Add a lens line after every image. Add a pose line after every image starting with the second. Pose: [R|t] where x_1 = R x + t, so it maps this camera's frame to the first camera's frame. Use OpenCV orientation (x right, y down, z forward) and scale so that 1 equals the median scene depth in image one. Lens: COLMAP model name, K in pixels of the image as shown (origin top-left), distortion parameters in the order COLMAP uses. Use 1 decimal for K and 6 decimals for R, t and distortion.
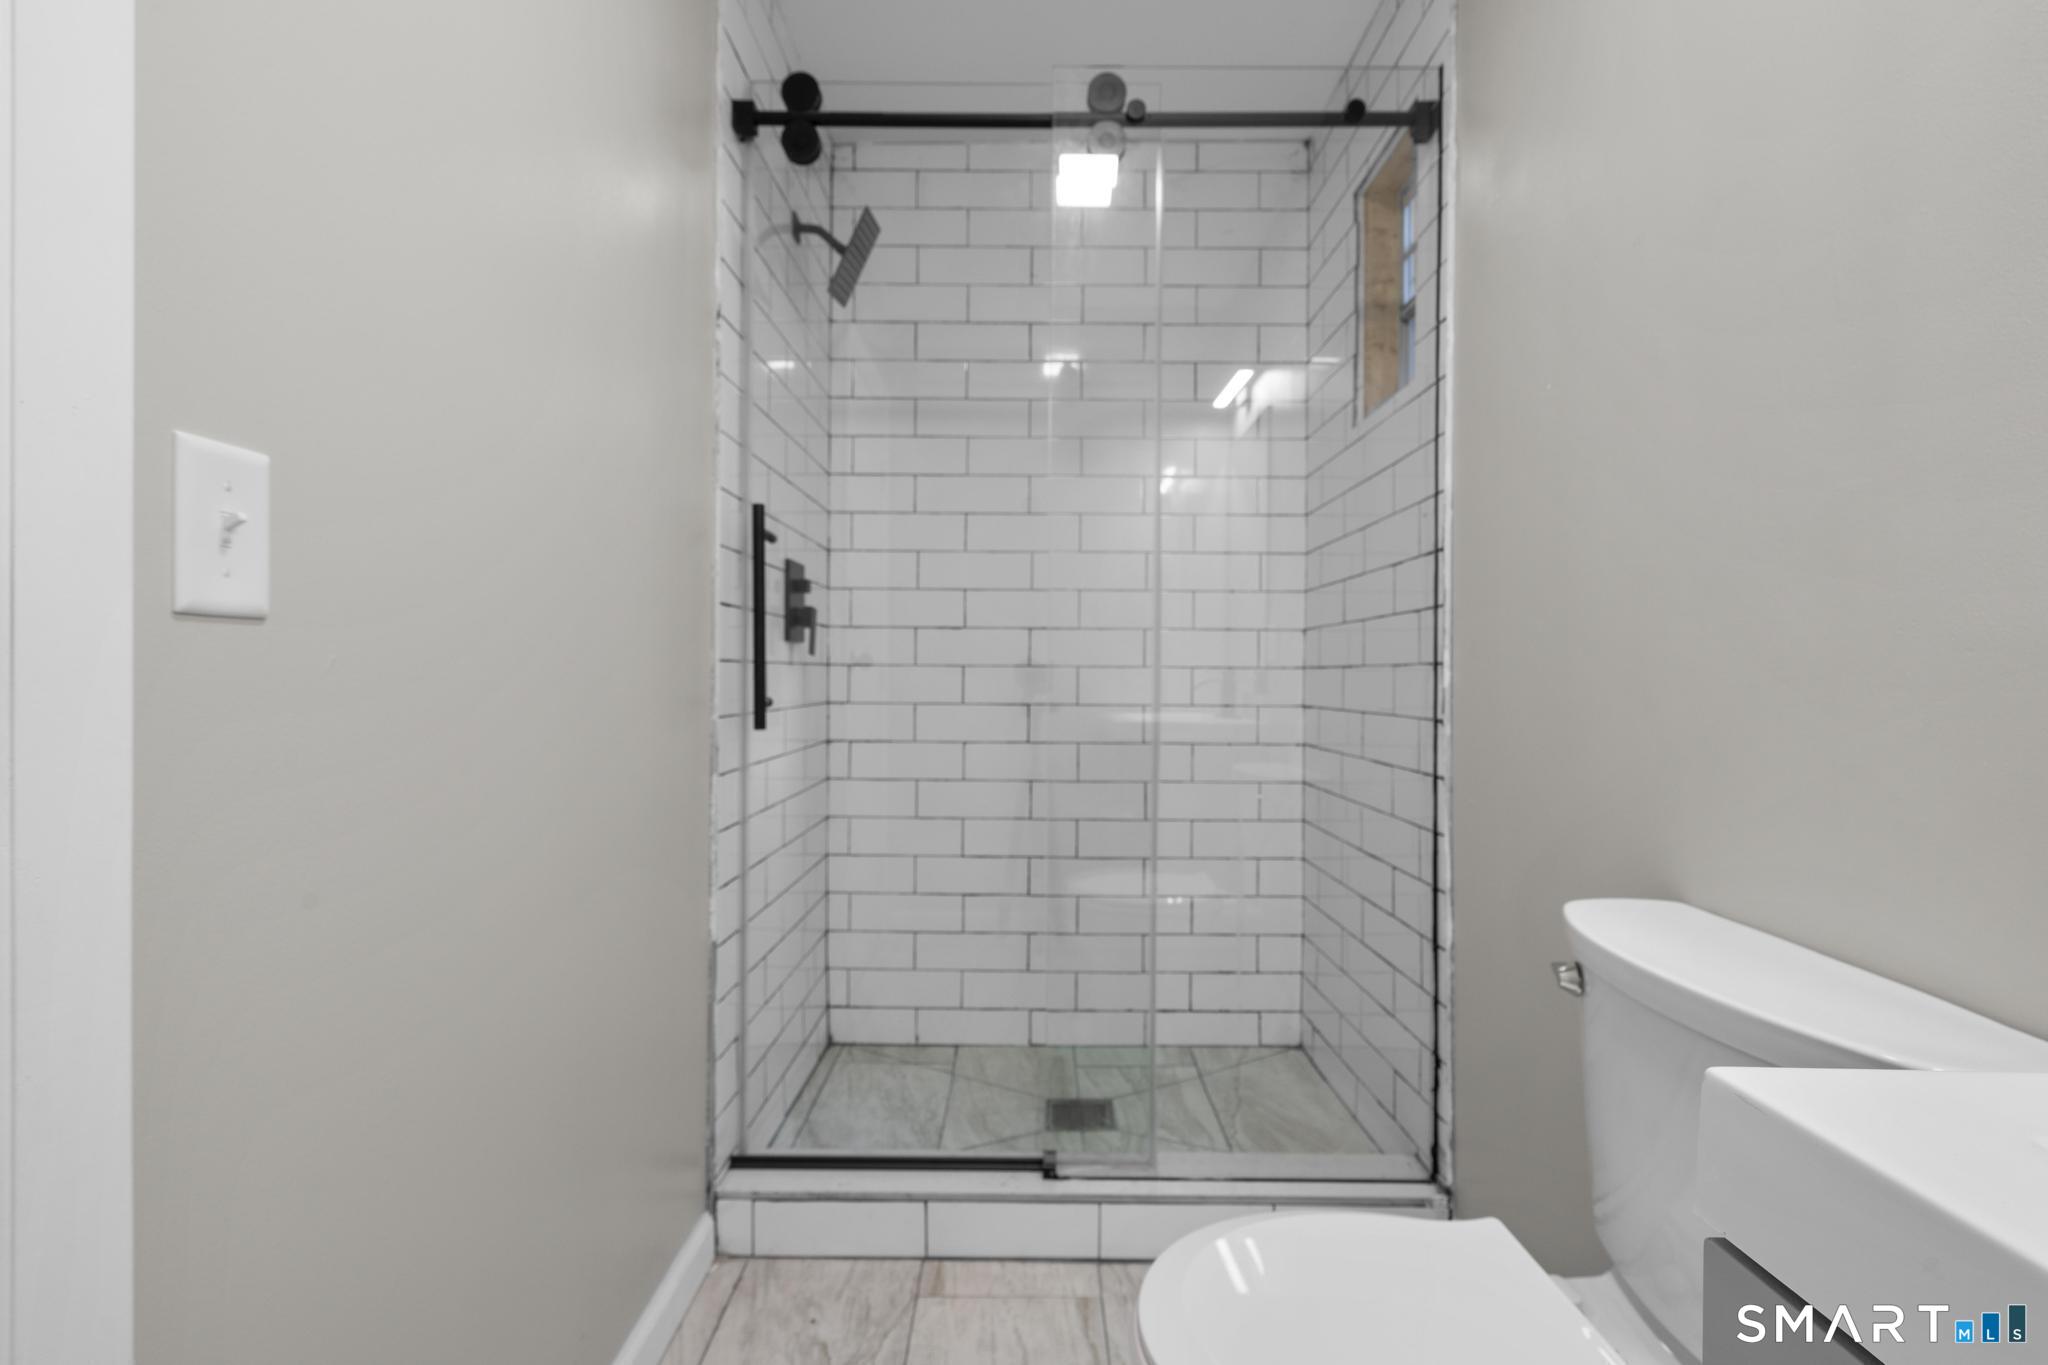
lens RADIAL K [[945.2, 0, 1036.6], [0, 945.2, 674.5], [0, 0, 1]] dist [-0.003132, 0.001911]
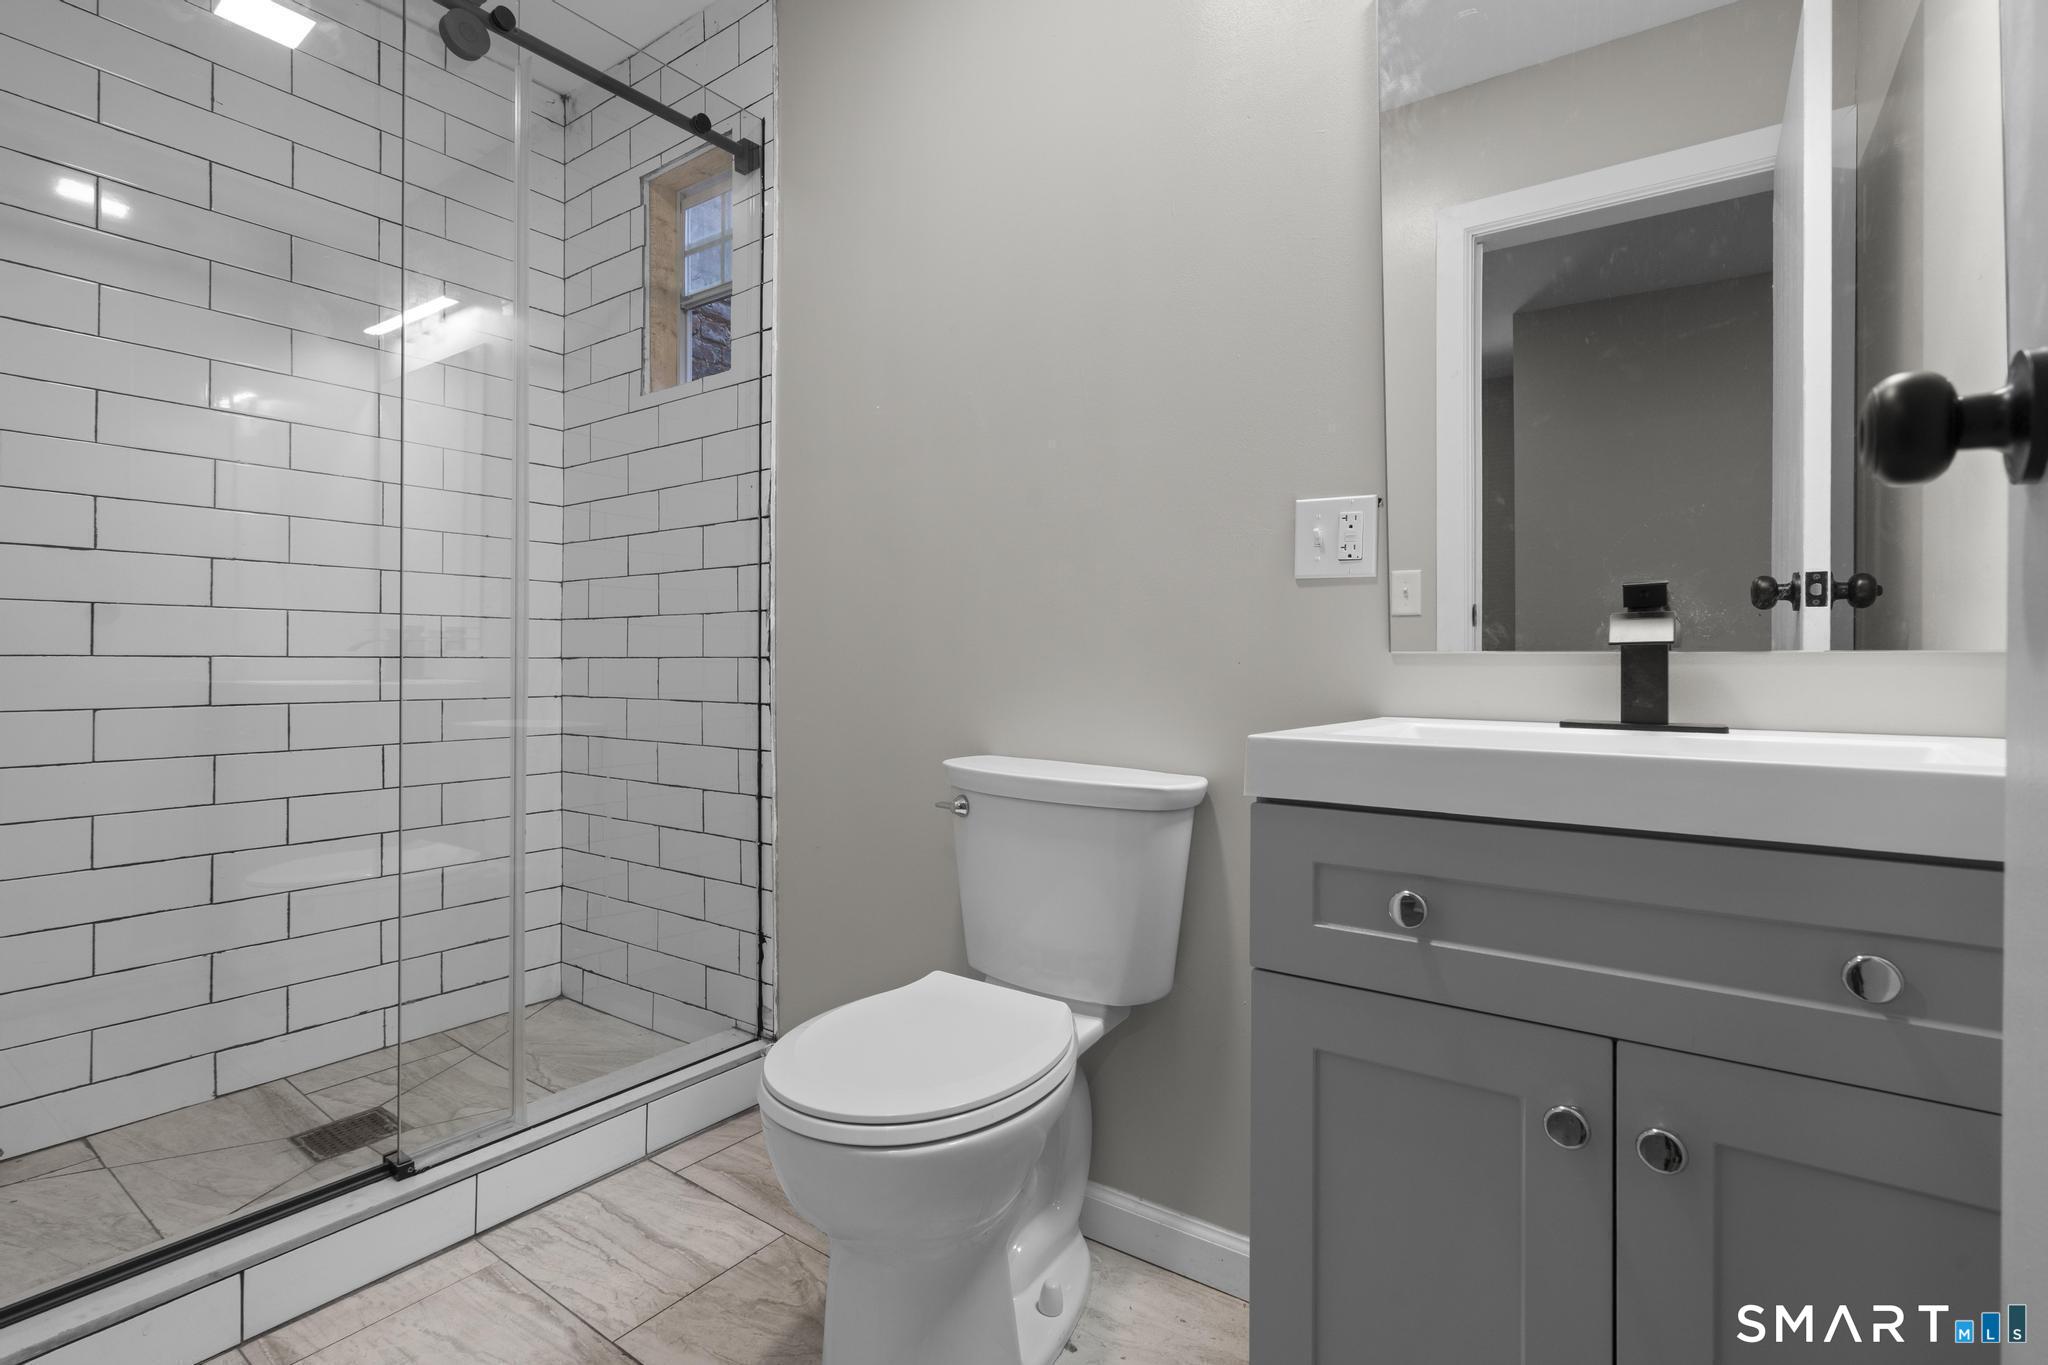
lens RADIAL K [[945.2, 0, 1037.9], [0, 945.2, 661.0], [0, 0, 1]] dist [-0.003132, 0.001911]
pose [[0.578166, -0.006770, 0.815891, -0.290556], [0.001733, 0.999974, 0.007069, 0.036269], [-0.815917, -0.002673, 0.578163, 0.006327]]
